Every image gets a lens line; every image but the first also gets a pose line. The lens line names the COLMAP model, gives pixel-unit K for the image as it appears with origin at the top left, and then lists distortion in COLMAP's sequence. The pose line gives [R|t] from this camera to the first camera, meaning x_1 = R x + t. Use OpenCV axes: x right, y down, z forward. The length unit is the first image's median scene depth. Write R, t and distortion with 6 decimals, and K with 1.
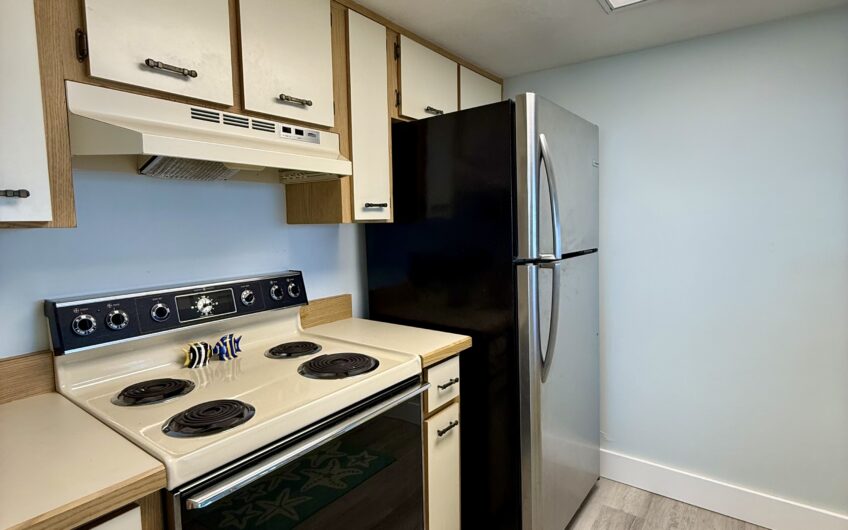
lens RADIAL K [[456.1, 0, 427.6], [0, 456.1, 258.1], [0, 0, 1]] dist [-0.002772, 0.001619]
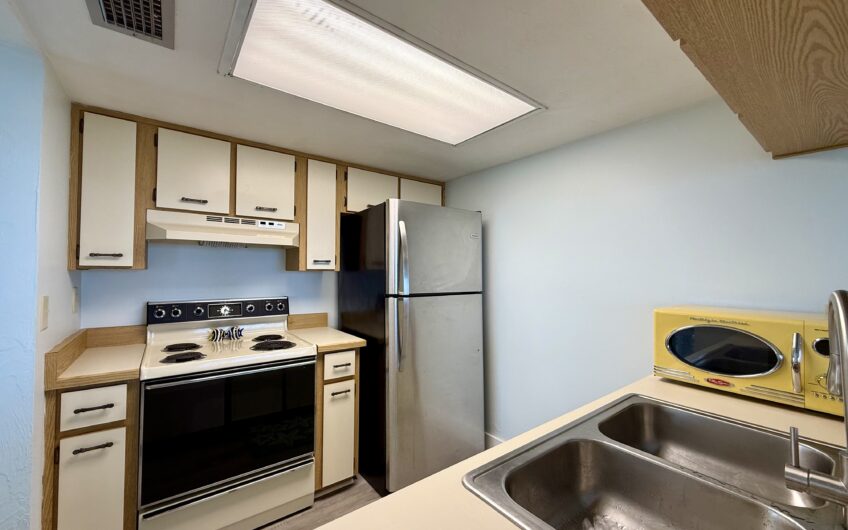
lens RADIAL K [[340.1, 0, 422.4], [0, 340.1, 264.0], [0, 0, 1]] dist [-0.000995, 0.000522]
pose [[0.955597, 0.011850, -0.294438, 0.766589], [-0.043327, 0.993982, -0.100615, 0.014314], [0.291474, 0.108904, 0.950359, -0.179625]]
